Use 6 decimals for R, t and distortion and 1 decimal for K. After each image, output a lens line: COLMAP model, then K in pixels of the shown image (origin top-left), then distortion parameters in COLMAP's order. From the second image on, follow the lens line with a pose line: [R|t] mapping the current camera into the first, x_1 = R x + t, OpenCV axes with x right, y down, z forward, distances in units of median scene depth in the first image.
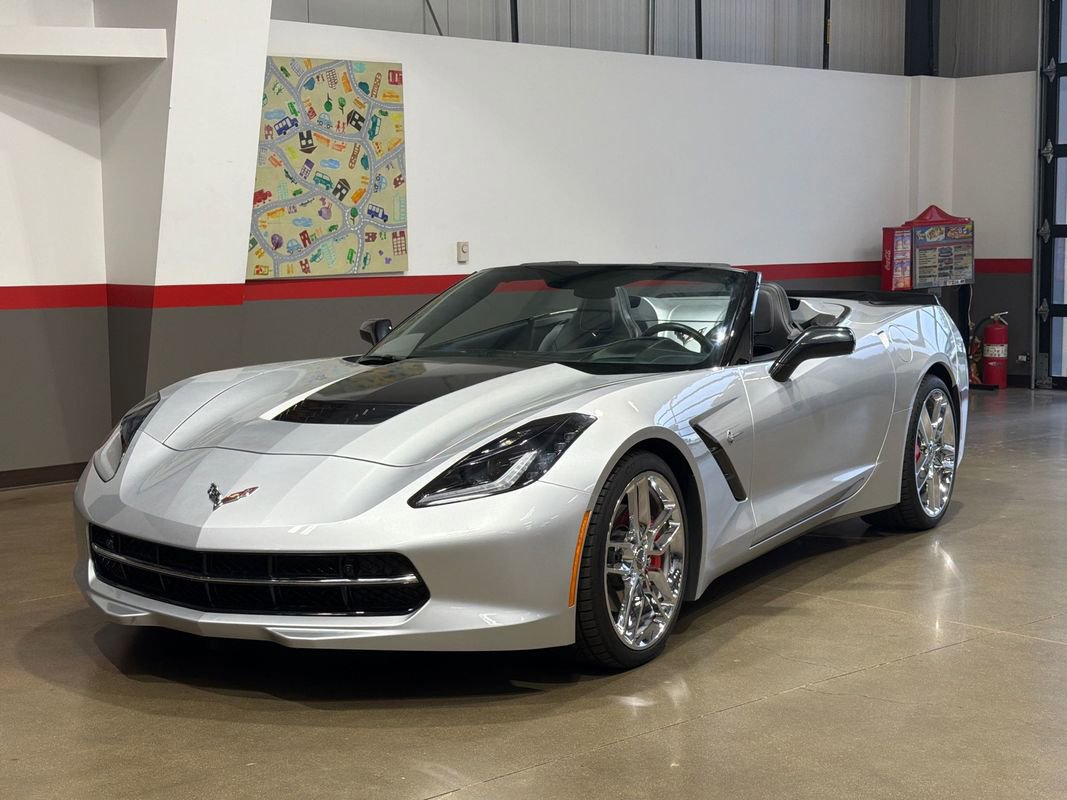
lens RADIAL K [[1704.9, 0, 526.8], [0, 1704.9, 398.0], [0, 0, 1]] dist [0.153371, -0.117989]
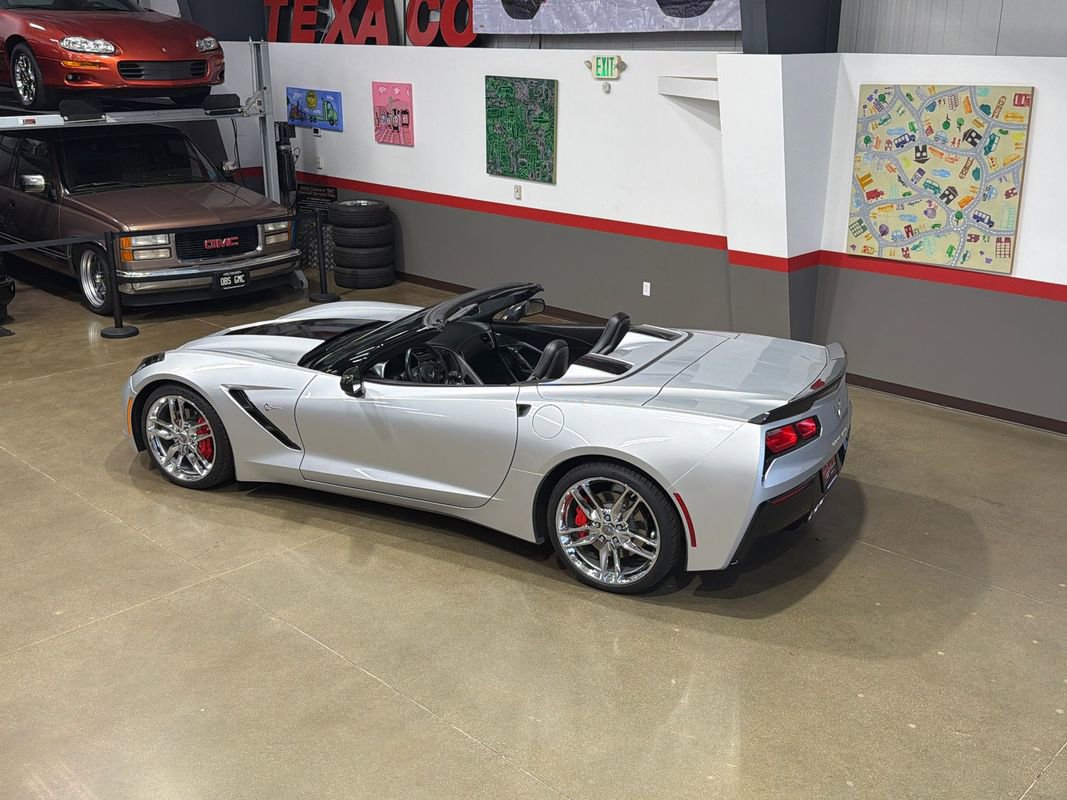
lens RADIAL K [[1086.7, 0, 533.5], [0, 1086.7, 400.0], [0, 0, 1]] dist [0.127048, -0.297831]
pose [[0.060532, 0.318859, -0.945867, 0.656725], [-0.105121, 0.944372, 0.311628, -0.197958], [0.992615, 0.080568, 0.090683, 0.657561]]
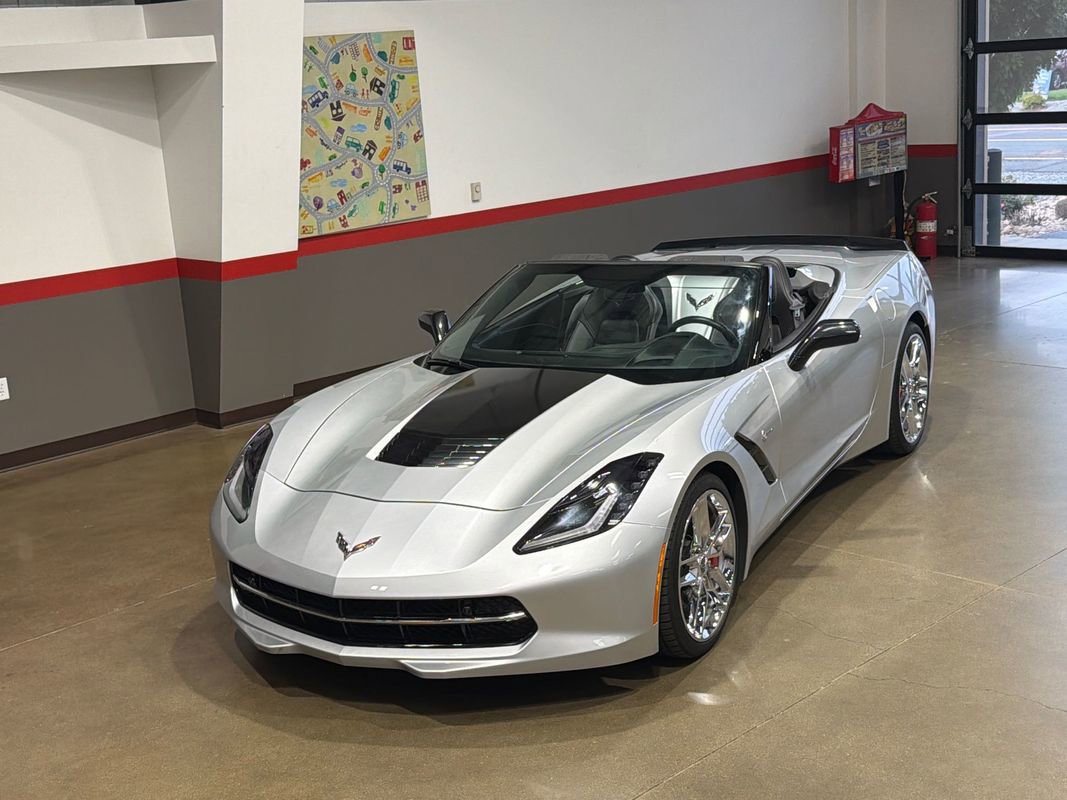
lens RADIAL K [[1452.9, 0, 533.5], [0, 1452.9, 400.0], [0, 0, 1]] dist [0.212311, -0.501263]
pose [[0.997743, -0.061995, 0.025781, -0.035438], [0.058034, 0.989390, 0.133188, -0.081440], [-0.033765, -0.131391, 0.990755, 0.011152]]
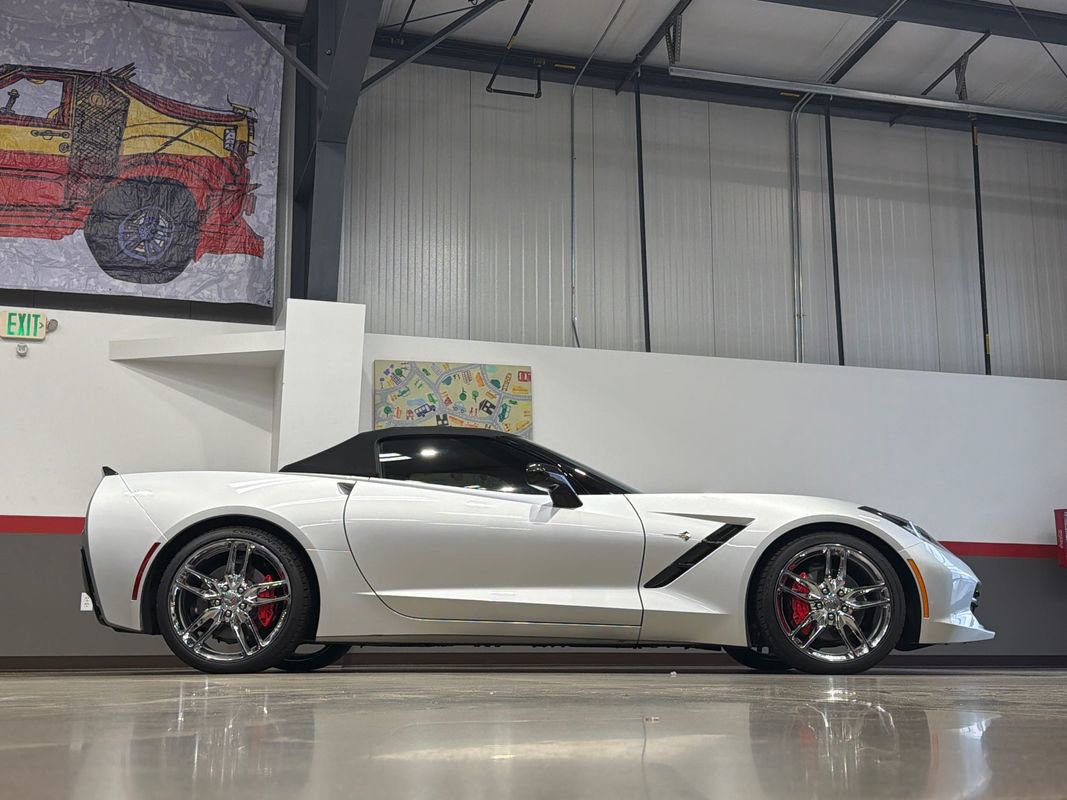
lens RADIAL K [[1280.1, 0, 533.5], [0, 1280.1, 400.0], [0, 0, 1]] dist [0.188936, -0.354486]
pose [[0.898334, -0.077275, -0.432463, 0.364029], [-0.050108, 0.959960, -0.275618, 0.104304], [0.436446, 0.269267, 0.858493, 0.168404]]
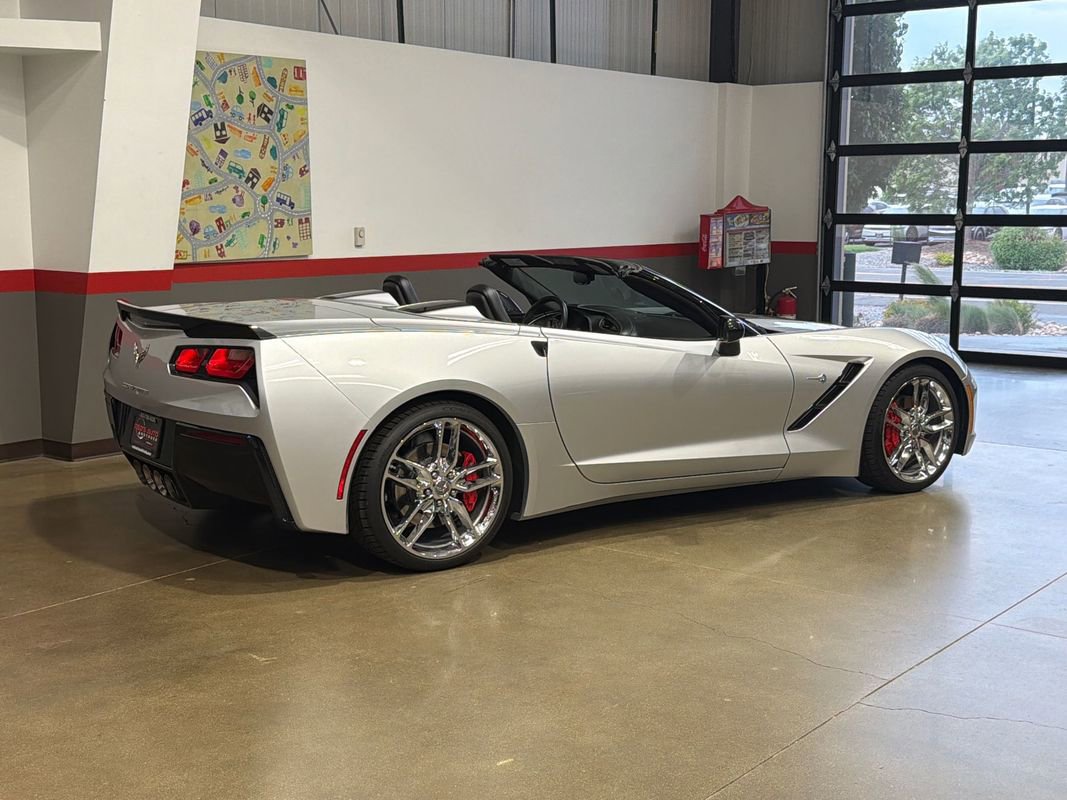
lens RADIAL K [[1395.5, 0, 533.5], [0, 1395.5, 400.0], [0, 0, 1]] dist [0.201107, -0.444189]
pose [[0.986234, -0.009586, 0.165076, -0.083006], [0.001612, 0.998828, 0.048374, -0.026355], [-0.165346, -0.047442, 0.985094, 0.099674]]
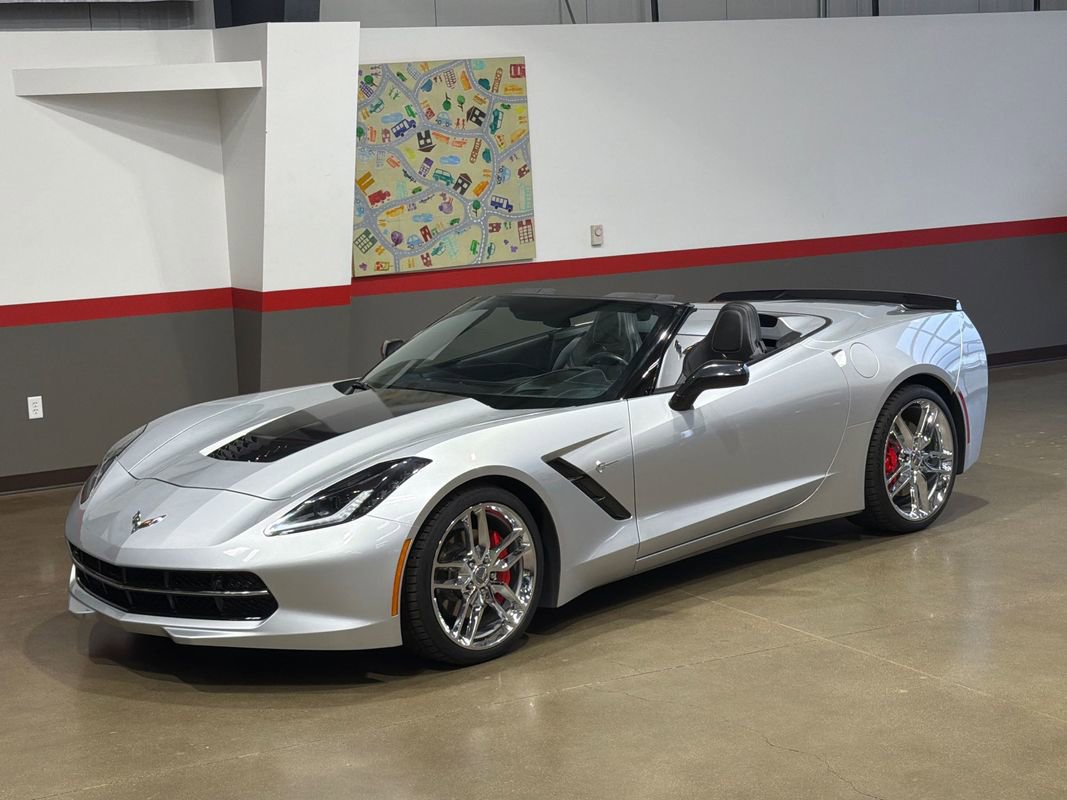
lens RADIAL K [[2017.6, 0, 533.5], [0, 2017.6, 400.0], [0, 0, 1]] dist [0.125299, 0.186209]
pose [[0.971661, 0.000153, -0.236378, 0.225649], [0.011696, 0.998744, 0.048724, -0.050445], [0.236088, -0.050108, 0.970439, -0.189216]]
